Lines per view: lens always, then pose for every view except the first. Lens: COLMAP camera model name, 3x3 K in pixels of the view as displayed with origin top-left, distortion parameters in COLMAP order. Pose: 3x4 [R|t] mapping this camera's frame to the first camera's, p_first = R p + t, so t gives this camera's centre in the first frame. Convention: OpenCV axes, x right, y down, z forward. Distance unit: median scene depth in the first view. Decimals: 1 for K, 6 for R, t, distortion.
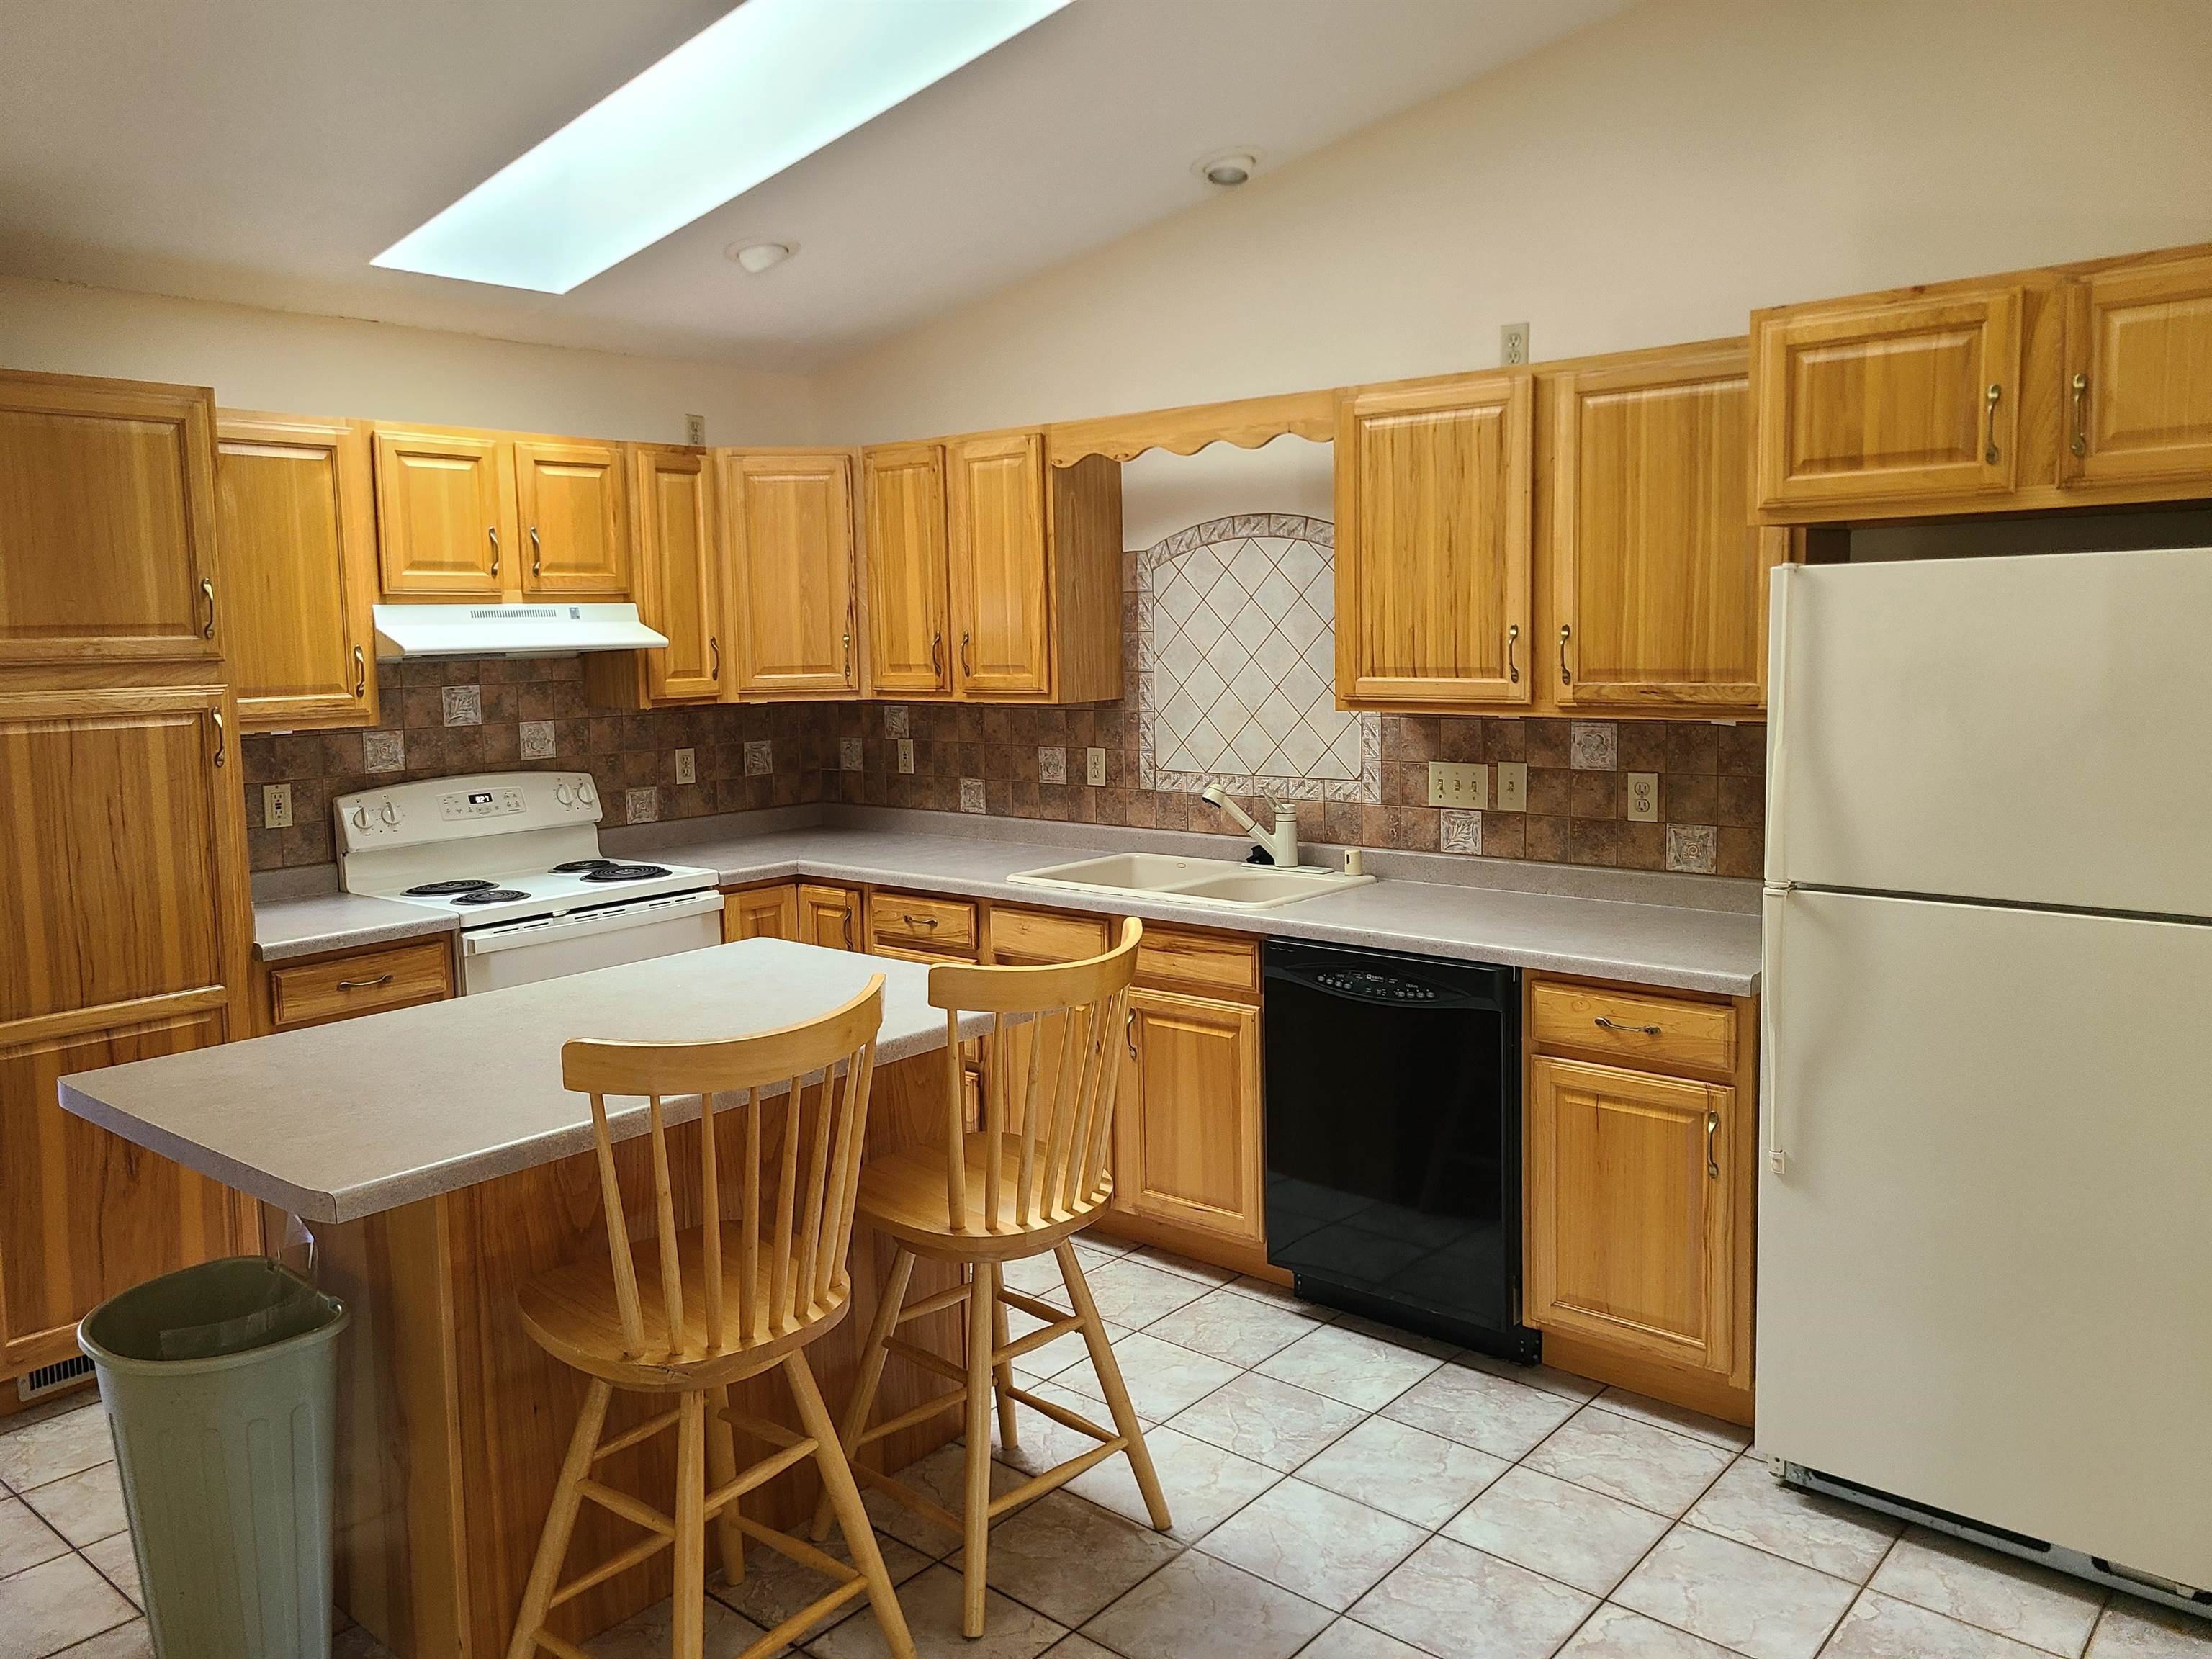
lens RADIAL K [[1655.2, 0, 1106.4], [0, 1655.2, 830.3], [0, 0, 1]] dist [0.043379, 0.001196]
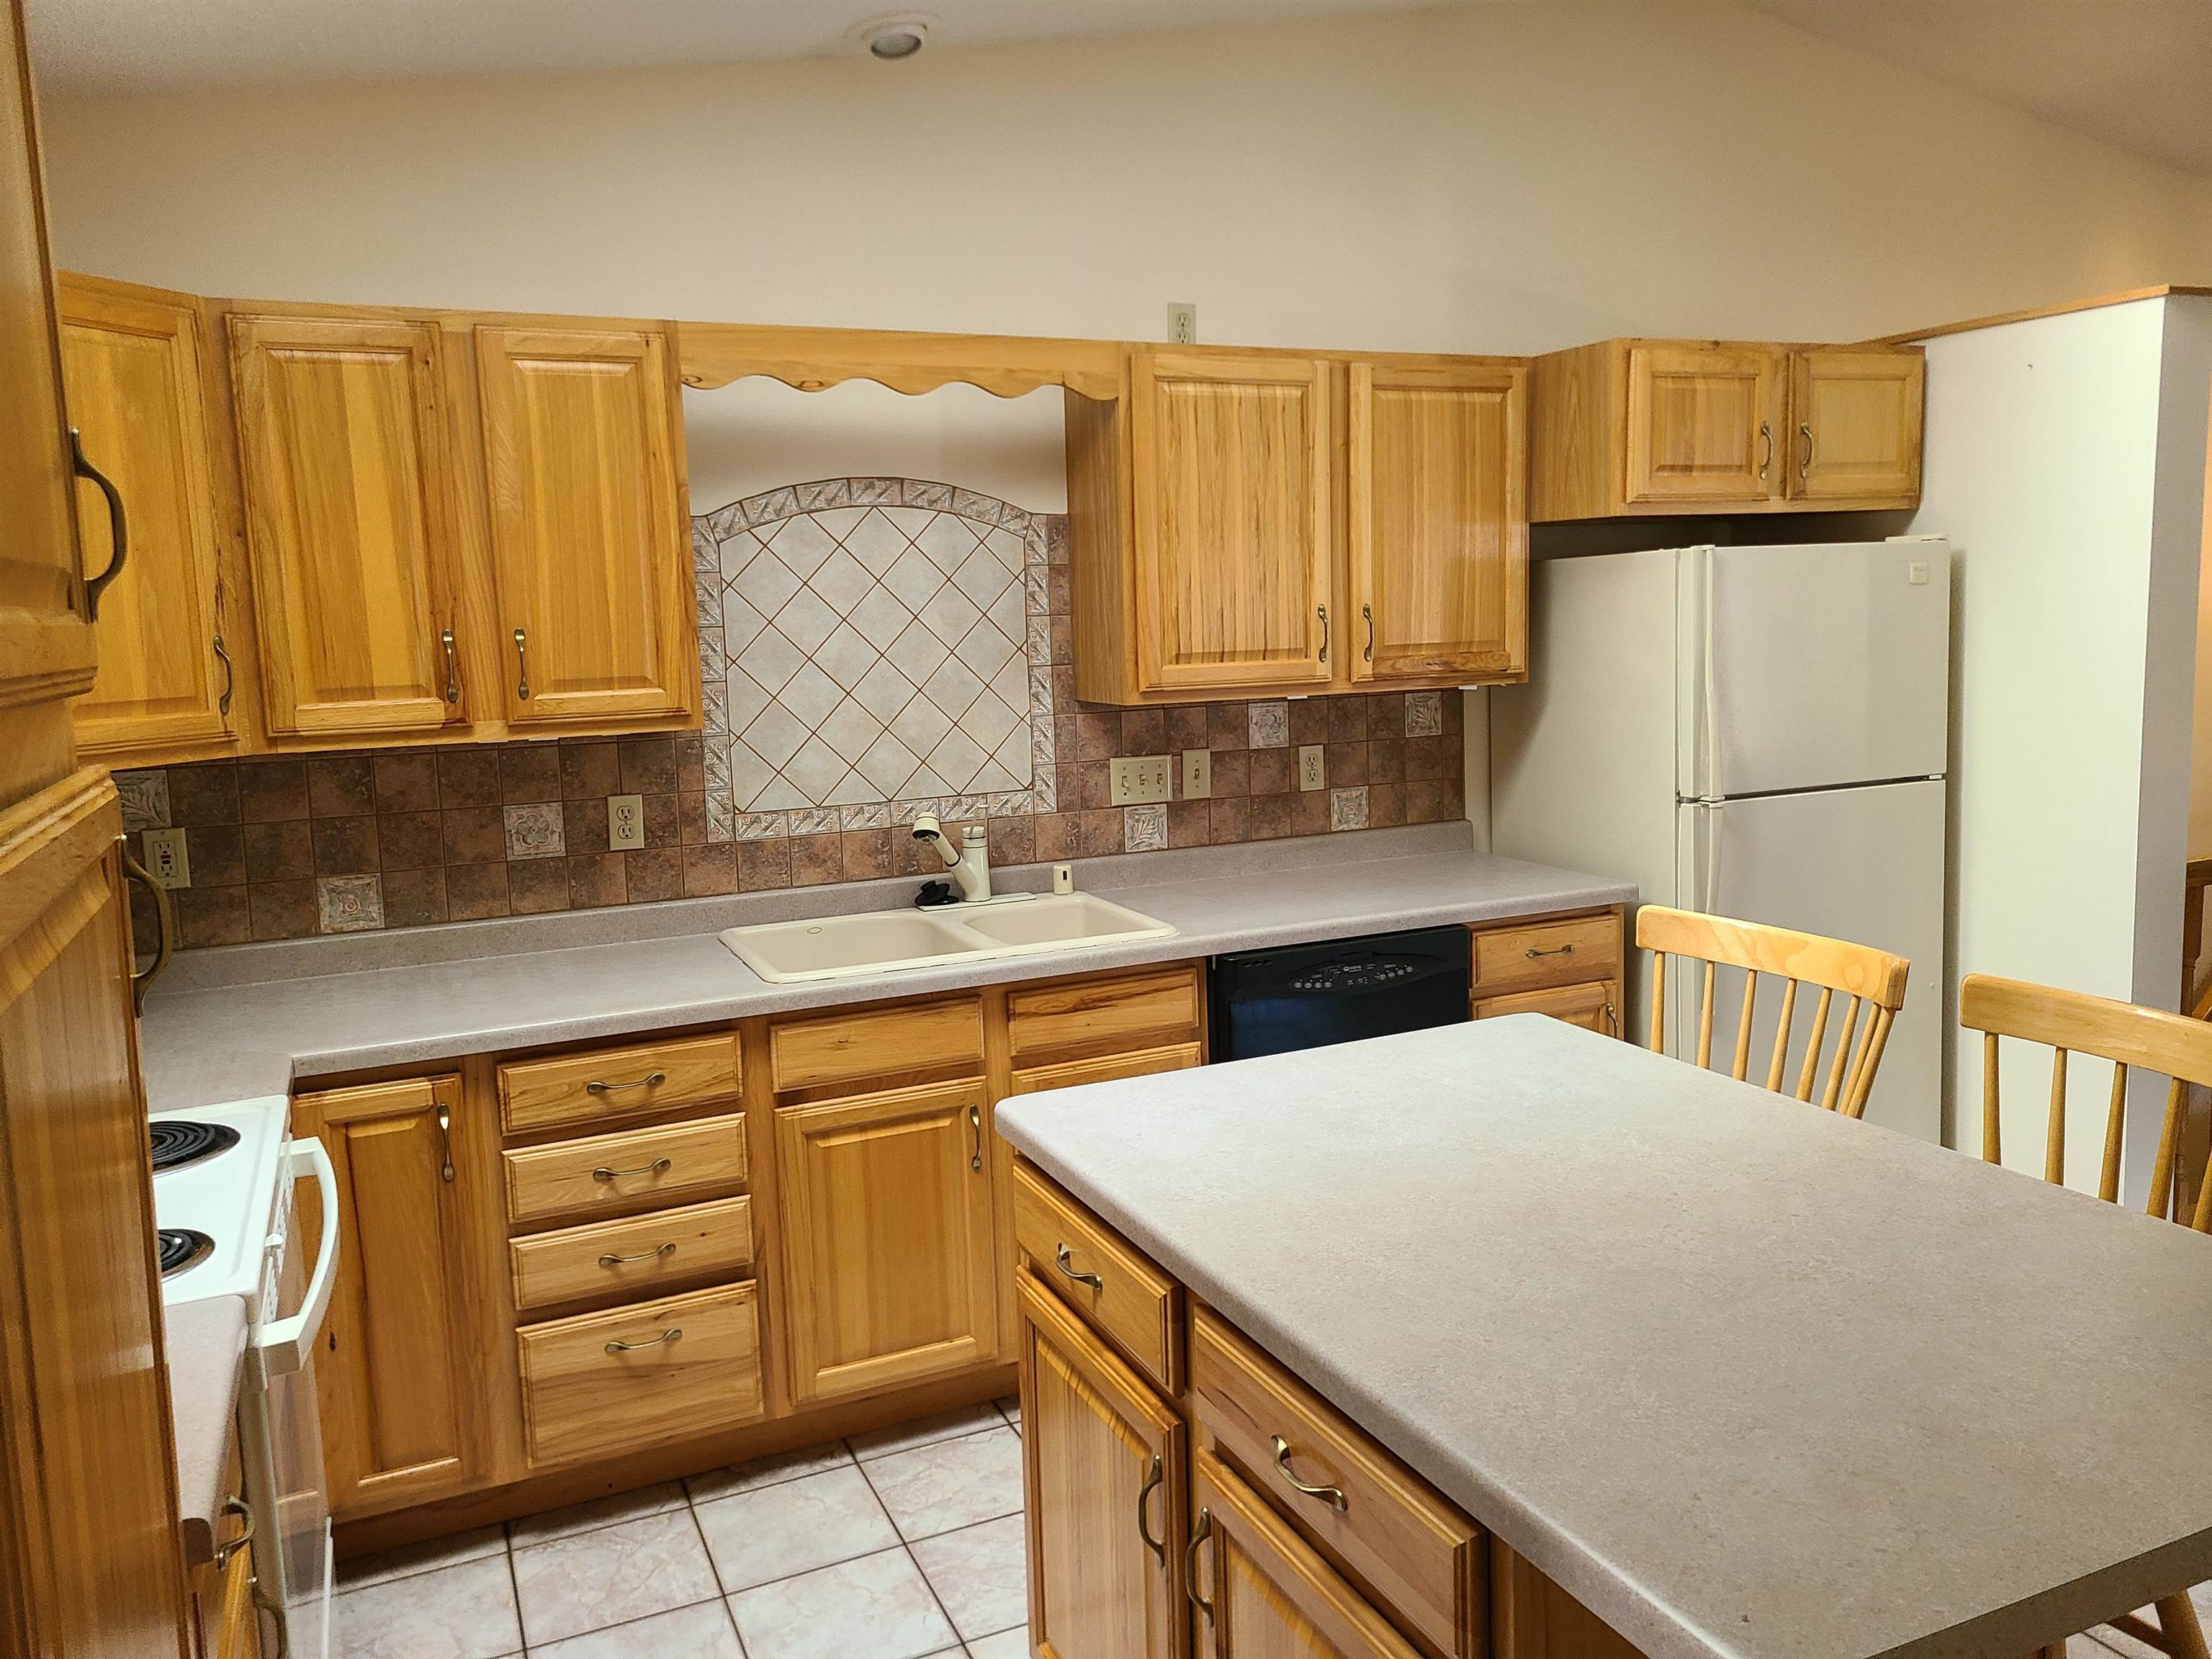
lens RADIAL K [[1655.2, 0, 1114.2], [0, 1655.2, 815.5], [0, 0, 1]] dist [0.043379, 0.001196]
pose [[0.416317, -0.105907, 0.903031, -0.688326], [0.137505, 0.989103, 0.052609, -0.062034], [-0.898762, 0.102269, 0.426343, 0.644683]]
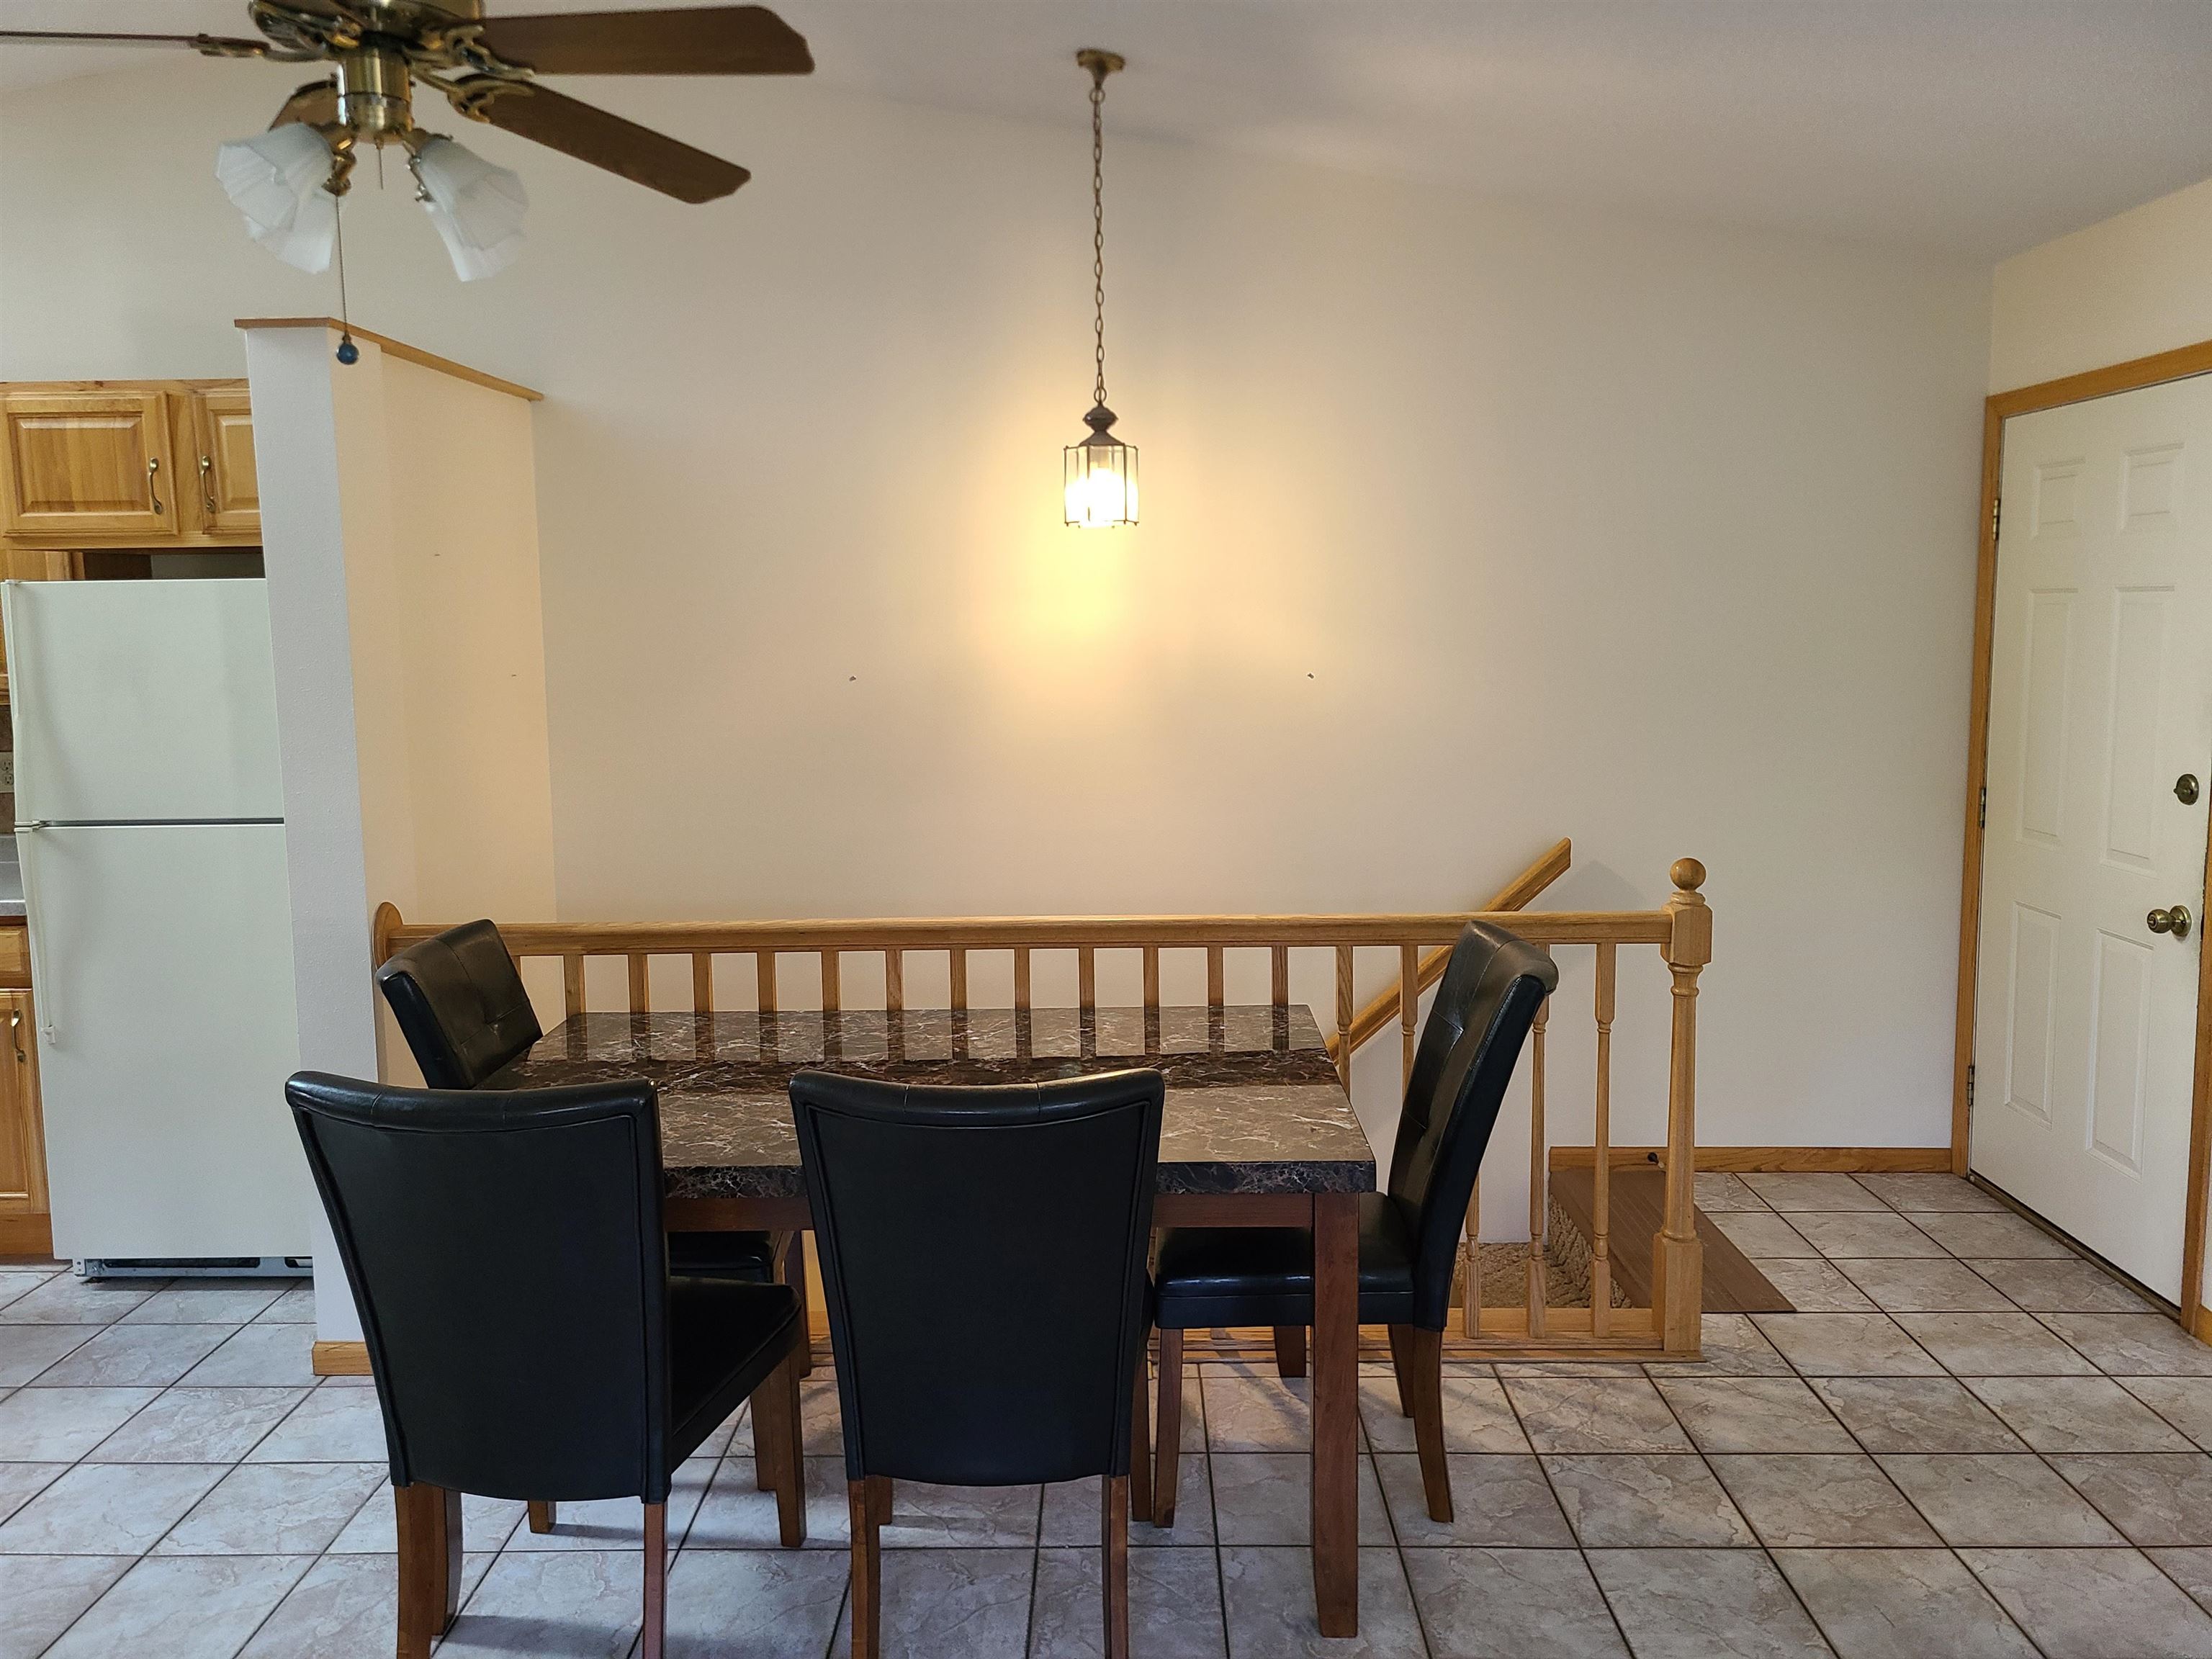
lens RADIAL K [[1655.2, 0, 1108.1], [0, 1655.2, 815.0], [0, 0, 1]] dist [0.043379, 0.001196]
pose [[0.788622, -0.070453, 0.610829, 0.192932], [0.079332, 0.996769, 0.012544, 0.055730], [-0.609739, 0.038566, 0.791663, -0.416754]]
